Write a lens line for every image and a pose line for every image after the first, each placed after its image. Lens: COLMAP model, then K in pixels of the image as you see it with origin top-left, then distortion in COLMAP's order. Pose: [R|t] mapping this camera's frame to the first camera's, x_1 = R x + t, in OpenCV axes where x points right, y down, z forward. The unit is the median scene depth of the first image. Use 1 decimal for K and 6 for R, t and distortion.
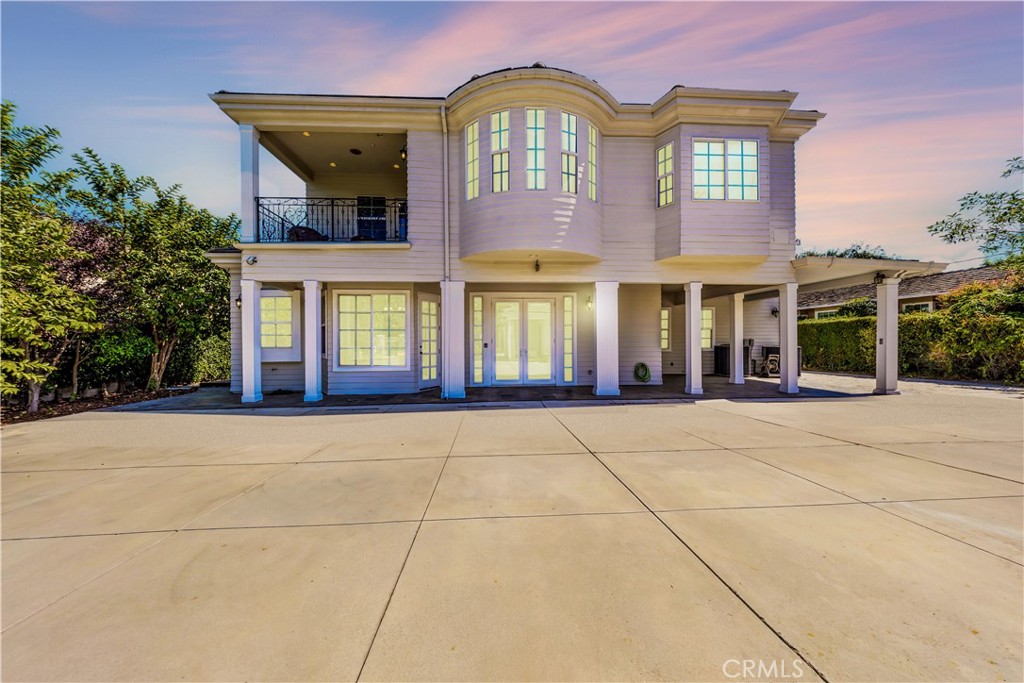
lens RADIAL K [[349.0, 0, 512.0], [0, 349.0, 341.5], [0, 0, 1]] dist [0.000147, 0.000013]
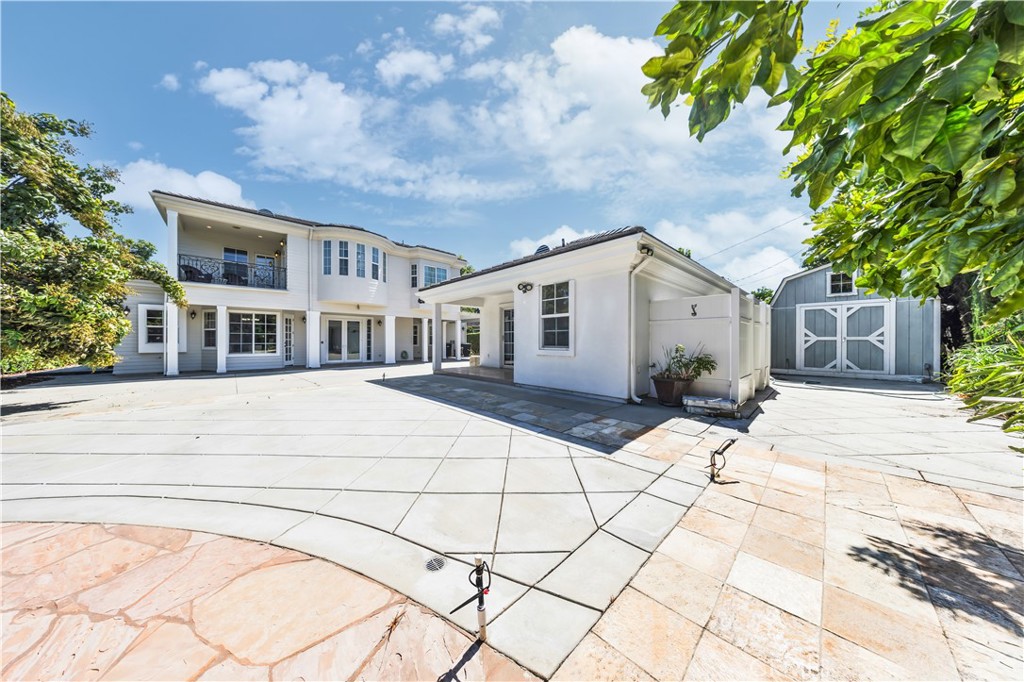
lens RADIAL K [[301.0, 0, 512.0], [0, 301.0, 341.0], [0, 0, 1]] dist [0.000027, 0.000007]
pose [[0.765890, 0.006262, 0.642941, -0.417754], [-0.002292, 0.999973, -0.007009, 0.015869], [-0.642967, 0.003894, 0.765884, -1.129795]]
